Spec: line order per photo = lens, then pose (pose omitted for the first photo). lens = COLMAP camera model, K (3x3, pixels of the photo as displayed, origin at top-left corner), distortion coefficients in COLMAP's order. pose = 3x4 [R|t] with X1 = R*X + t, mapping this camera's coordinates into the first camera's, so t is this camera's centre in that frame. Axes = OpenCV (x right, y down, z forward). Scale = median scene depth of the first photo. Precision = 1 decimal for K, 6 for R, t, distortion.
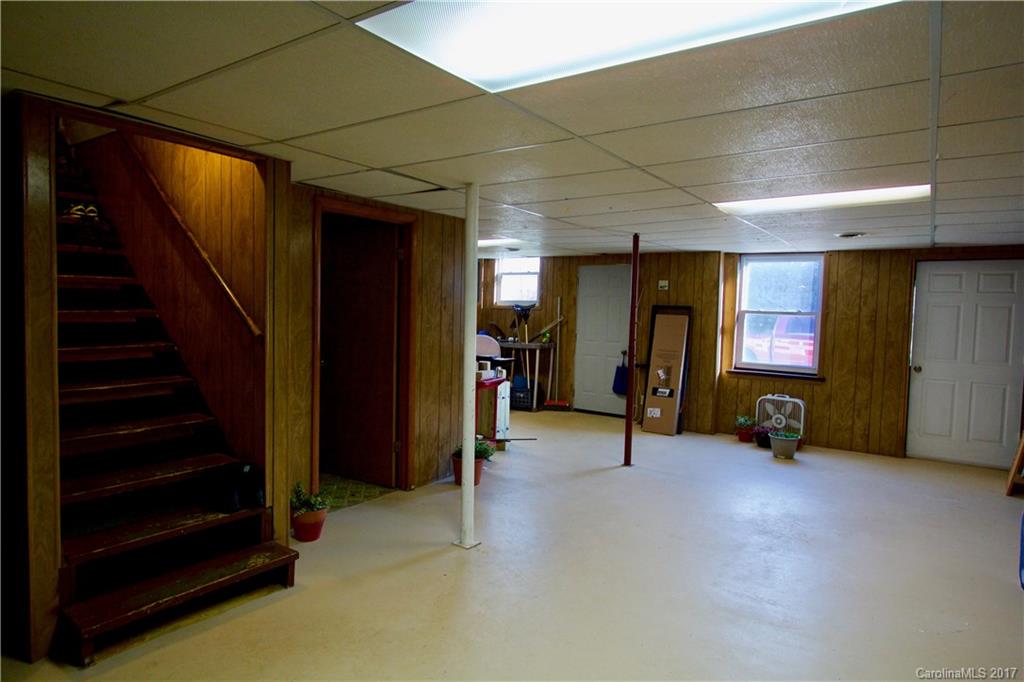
lens RADIAL K [[602.4, 0, 512.0], [0, 602.4, 341.0], [0, 0, 1]] dist [-0.000824, -0.000118]
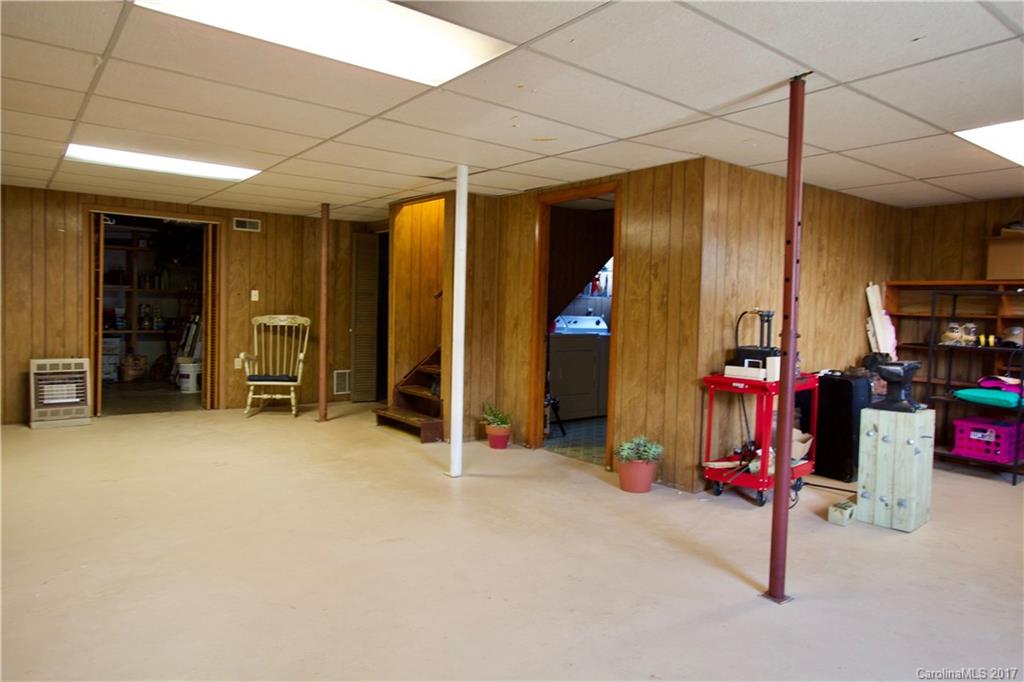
lens RADIAL K [[657.9, 0, 512.0], [0, 657.9, 341.0], [0, 0, 1]] dist [0.000379, 0.000062]
pose [[-0.289240, 0.013403, -0.957163, 0.833321], [-0.081889, 0.995890, 0.038691, 0.016140], [0.953748, 0.089572, -0.286954, 1.090208]]
